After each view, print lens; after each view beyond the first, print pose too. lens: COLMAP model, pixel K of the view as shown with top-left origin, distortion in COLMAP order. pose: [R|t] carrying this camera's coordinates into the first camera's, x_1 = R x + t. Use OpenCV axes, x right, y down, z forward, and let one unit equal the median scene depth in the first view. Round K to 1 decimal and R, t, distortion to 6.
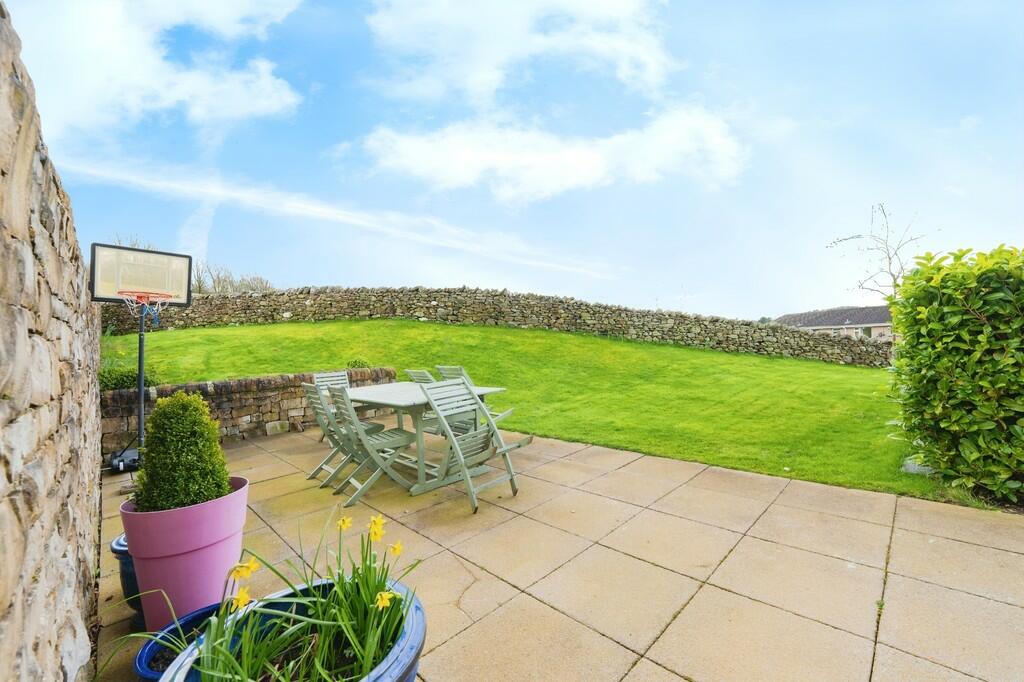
lens RADIAL K [[419.3, 0, 511.2], [0, 419.3, 339.7], [0, 0, 1]] dist [0.006397, -0.001438]
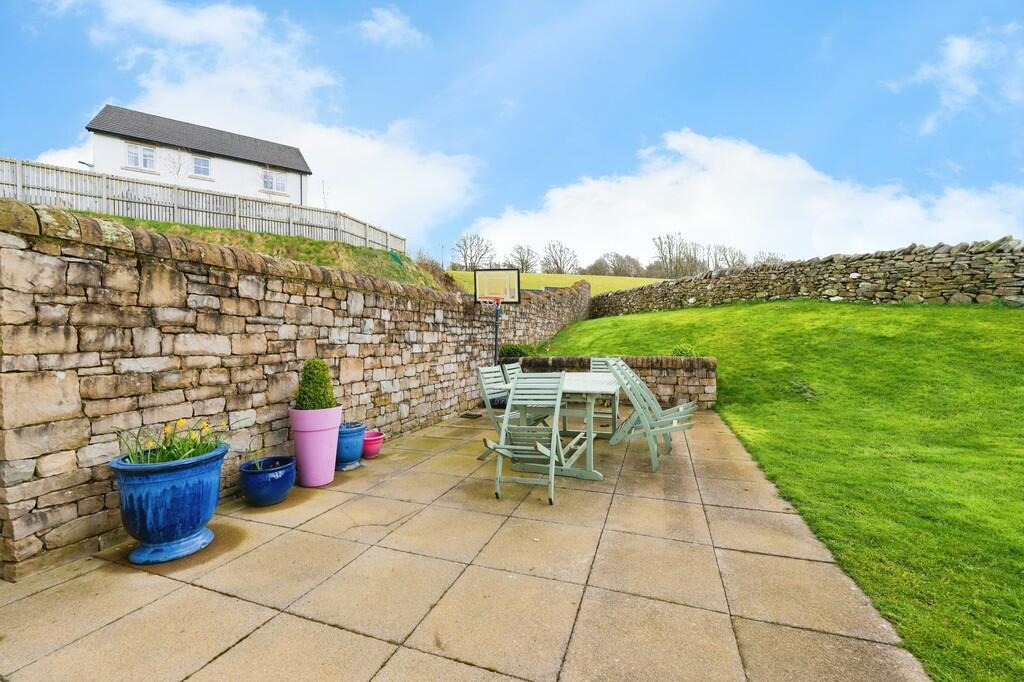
lens RADIAL K [[419.3, 0, 510.1], [0, 419.3, 343.5], [0, 0, 1]] dist [0.006397, -0.001438]
pose [[0.414068, 0.052224, -0.908747, 0.234436], [-0.002522, 0.998415, 0.056228, -0.009869], [0.910243, -0.020991, 0.413543, 0.161272]]
